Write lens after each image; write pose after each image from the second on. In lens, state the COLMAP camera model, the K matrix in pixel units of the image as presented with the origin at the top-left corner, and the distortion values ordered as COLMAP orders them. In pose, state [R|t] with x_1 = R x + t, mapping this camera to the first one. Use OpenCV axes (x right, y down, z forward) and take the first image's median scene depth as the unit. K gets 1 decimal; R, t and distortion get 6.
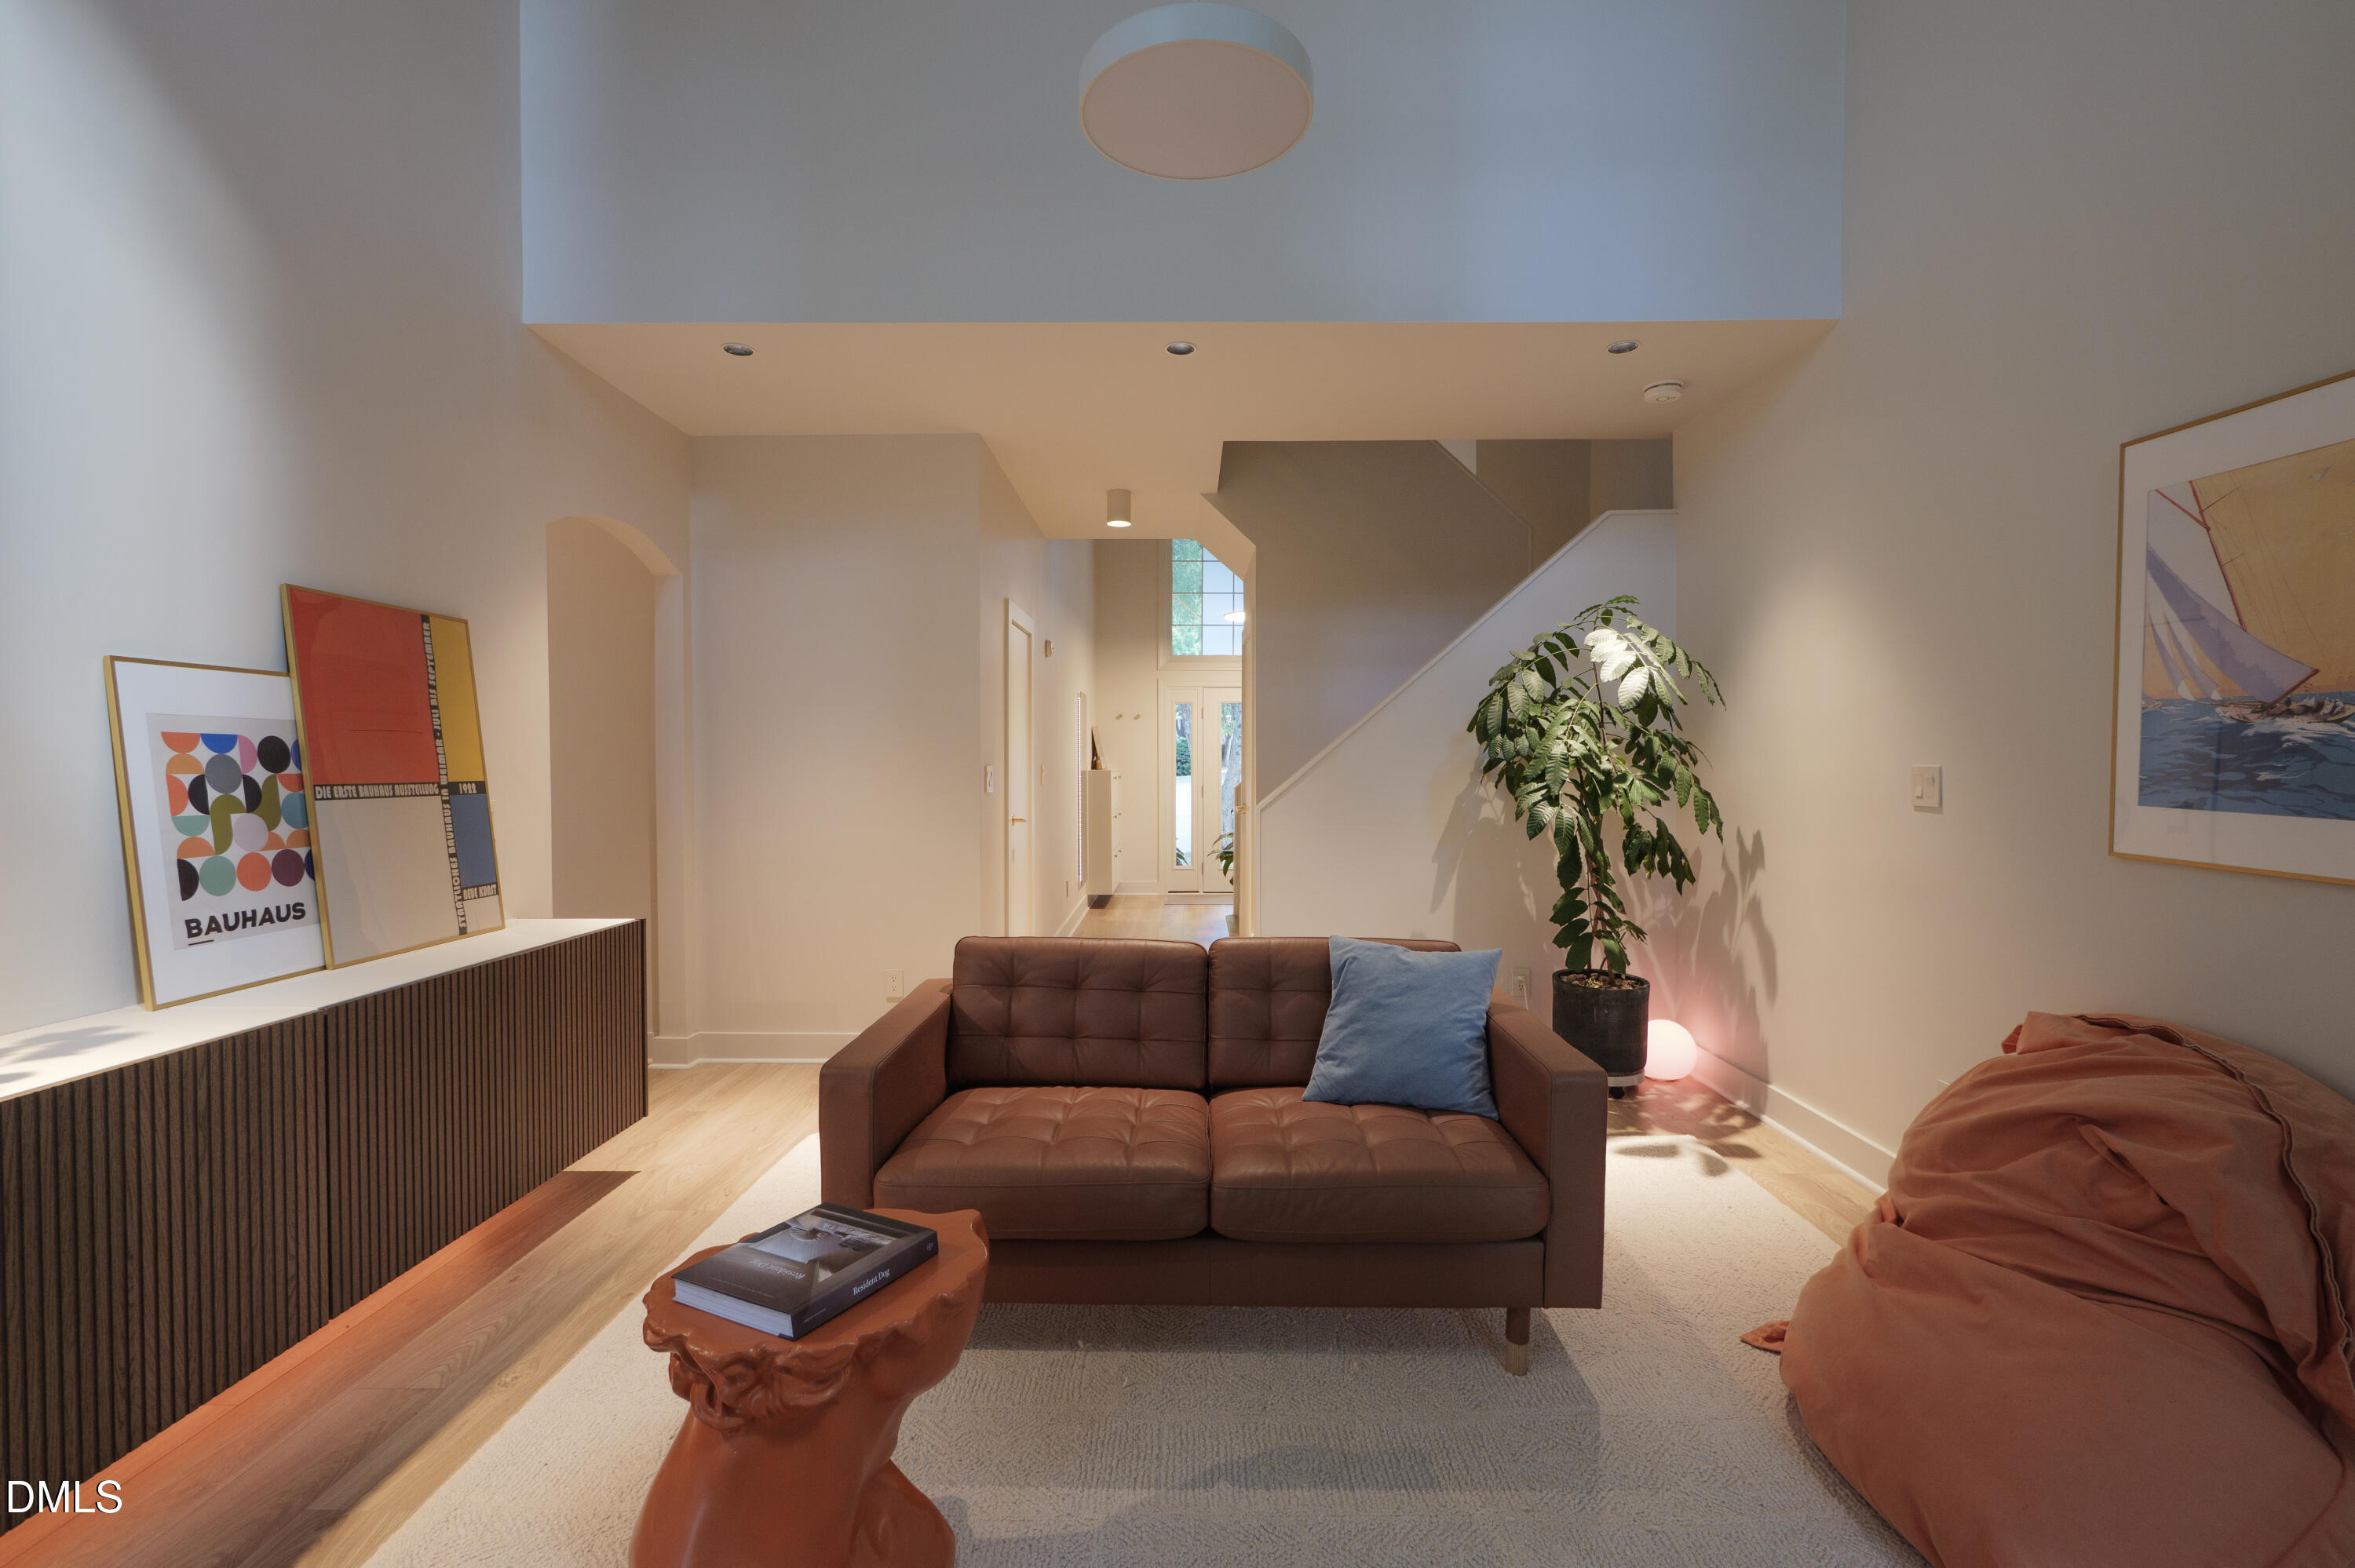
lens RADIAL K [[1044.8, 0, 1177.5], [0, 1044.8, 784.0], [0, 0, 1]] dist [-0.002724, -0.000432]
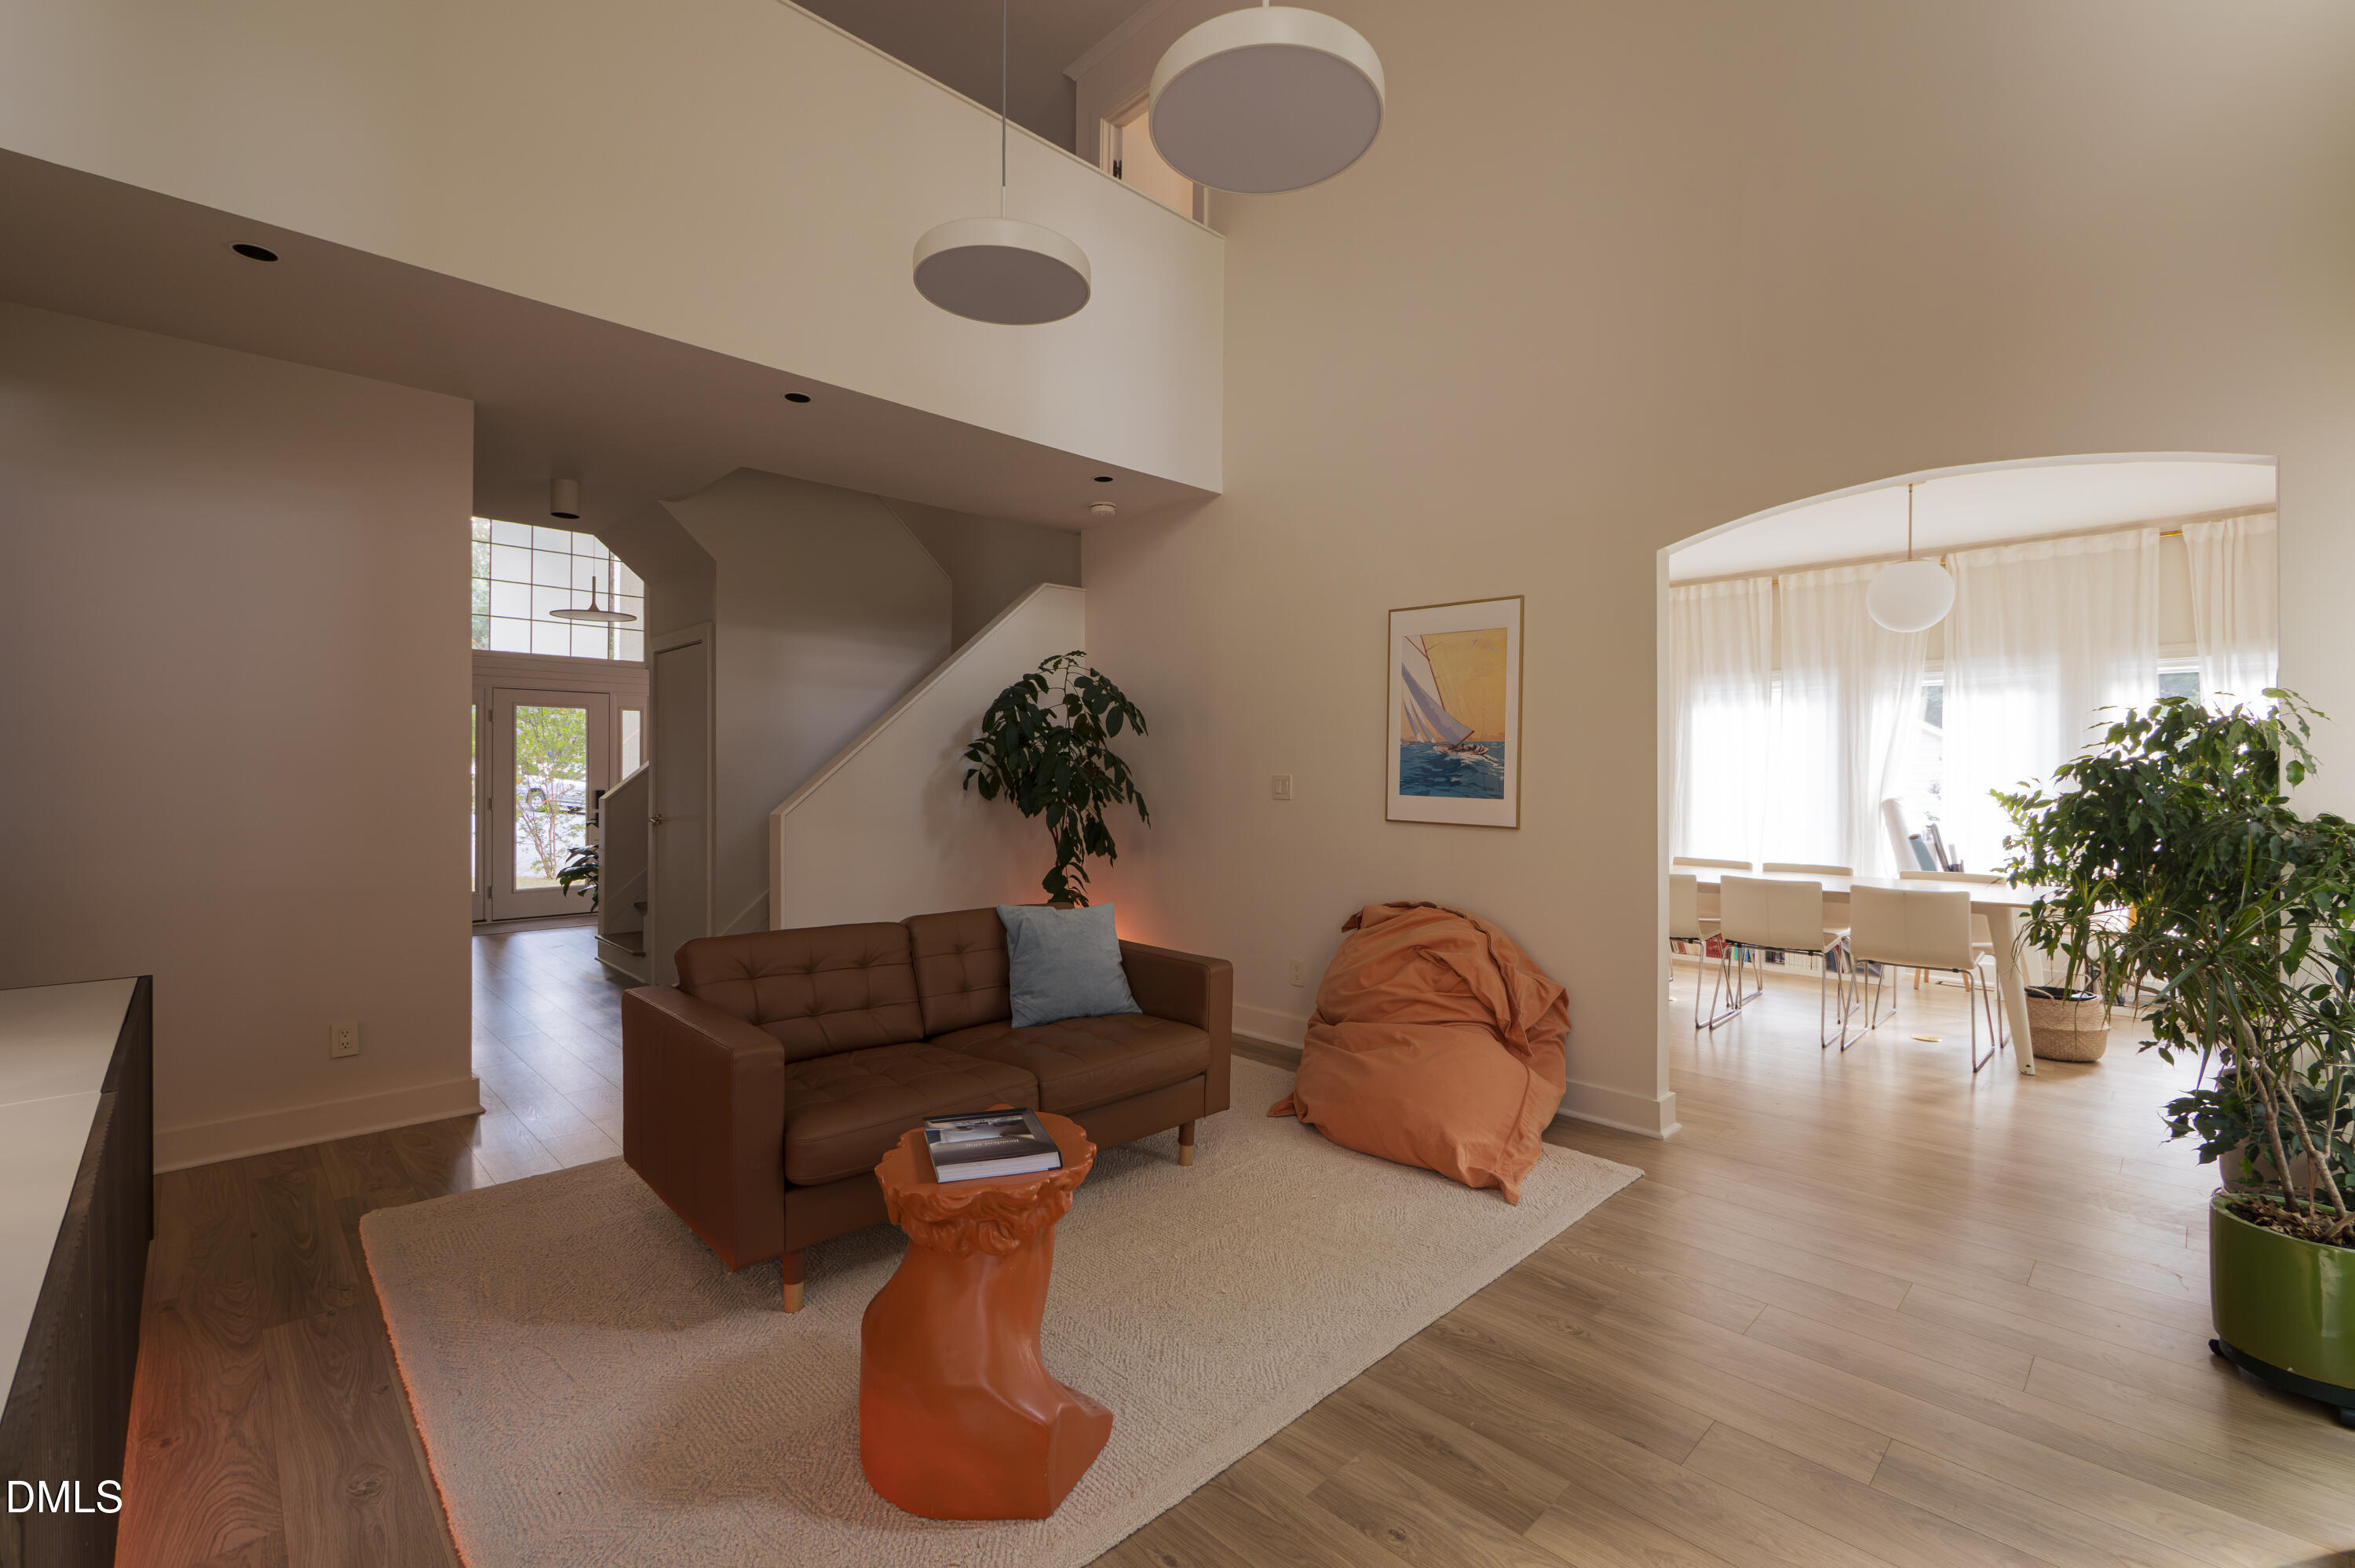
lens RADIAL K [[1044.8, 0, 1177.5], [0, 1044.8, 784.0], [0, 0, 1]] dist [-0.002724, -0.000432]
pose [[0.700038, -0.004493, 0.714091, -0.861589], [0.012220, 0.999909, -0.005689, 0.007014], [-0.714001, 0.012709, 0.700030, -0.091493]]
